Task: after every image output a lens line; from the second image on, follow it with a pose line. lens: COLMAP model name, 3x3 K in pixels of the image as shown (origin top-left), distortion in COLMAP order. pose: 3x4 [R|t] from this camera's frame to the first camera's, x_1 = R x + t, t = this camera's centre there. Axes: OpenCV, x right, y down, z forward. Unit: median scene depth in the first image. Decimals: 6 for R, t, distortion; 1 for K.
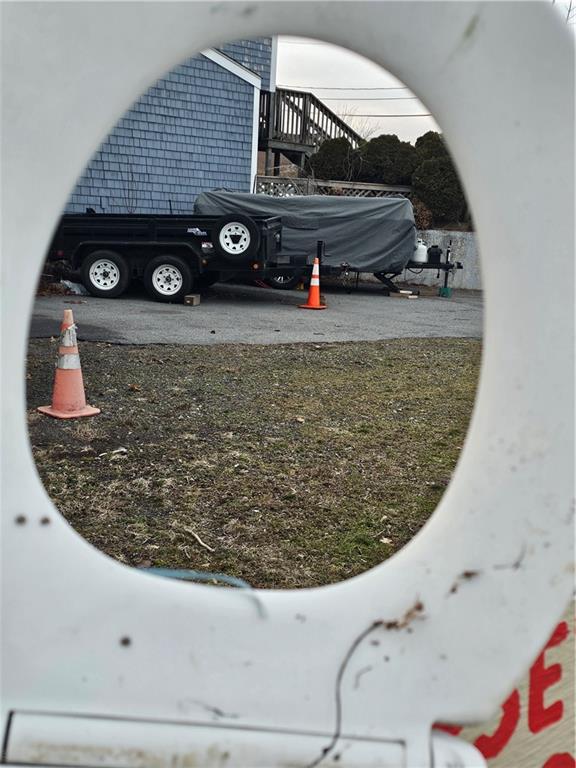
lens RADIAL K [[958.5, 0, 286.5], [0, 958.5, 385.4], [0, 0, 1]] dist [0.255318, -0.892187]
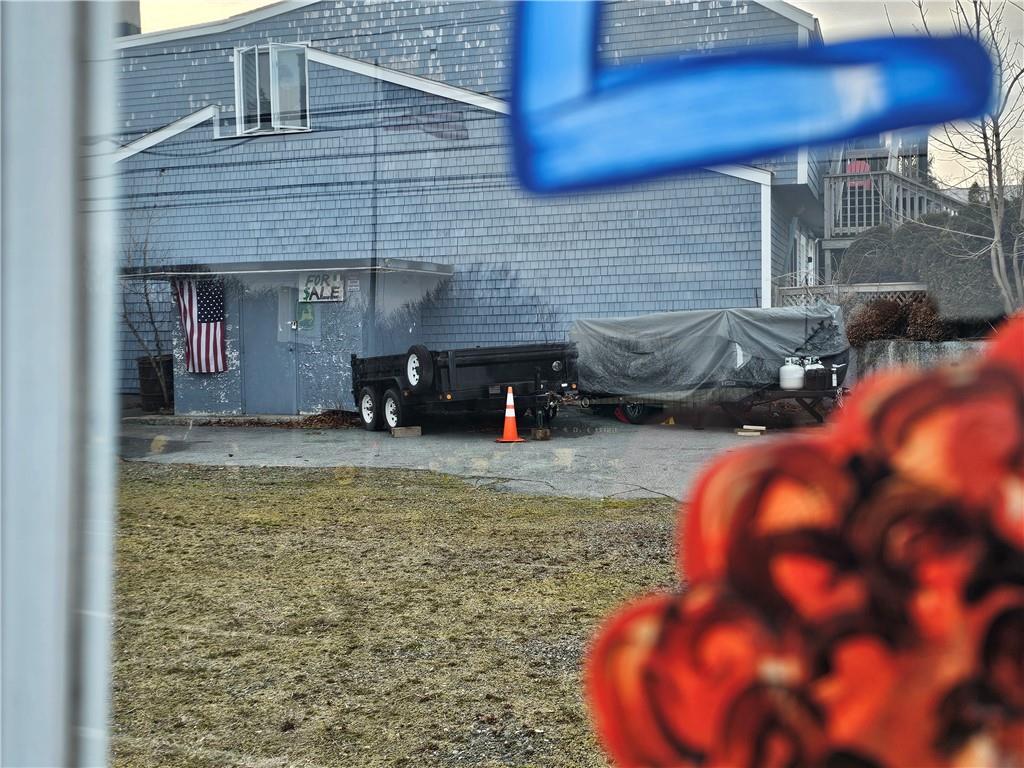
lens RADIAL K [[1278.0, 0, 512.0], [0, 1278.0, 384.0], [0, 0, 1]] dist [0.255318, -0.892187]
pose [[0.555023, -0.033477, -0.831161, 0.884502], [-0.091738, 0.990632, -0.101159, -0.011659], [0.826761, 0.132394, 0.546752, 0.296257]]
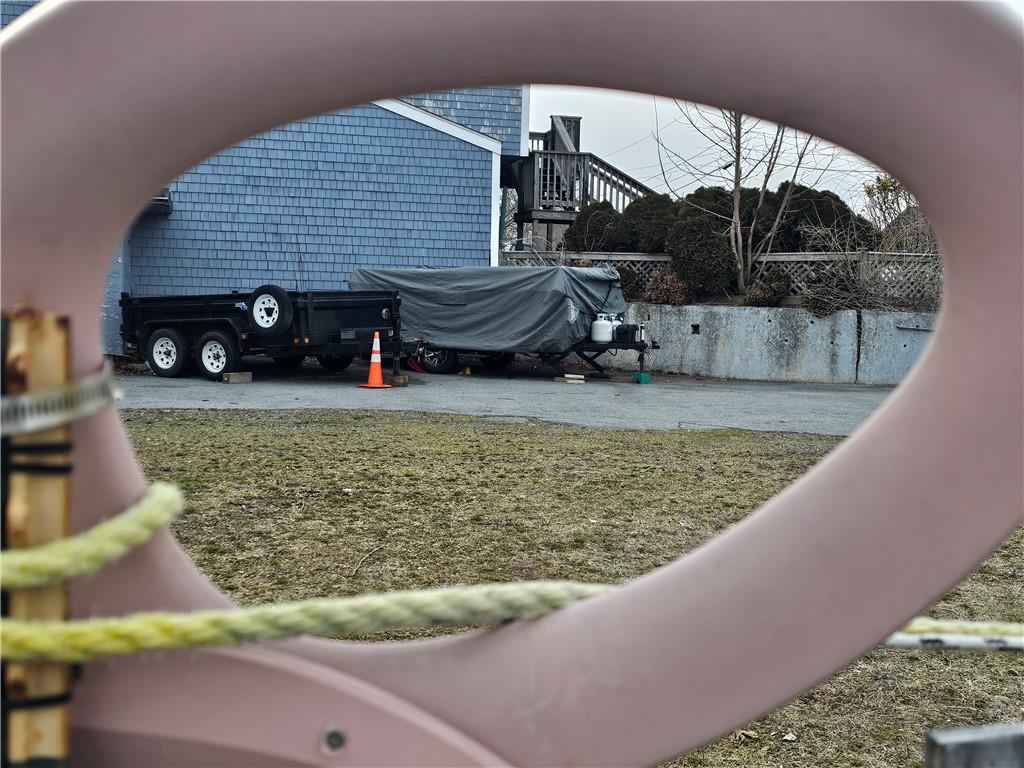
lens RADIAL K [[1278.0, 0, 512.0], [0, 1278.0, 384.0], [0, 0, 1]] dist [0.255318, -0.892187]
pose [[0.903638, -0.007508, -0.428230, 0.563562], [-0.047740, 0.991850, -0.118128, 0.043720], [0.425627, 0.127188, 0.895915, -0.008454]]
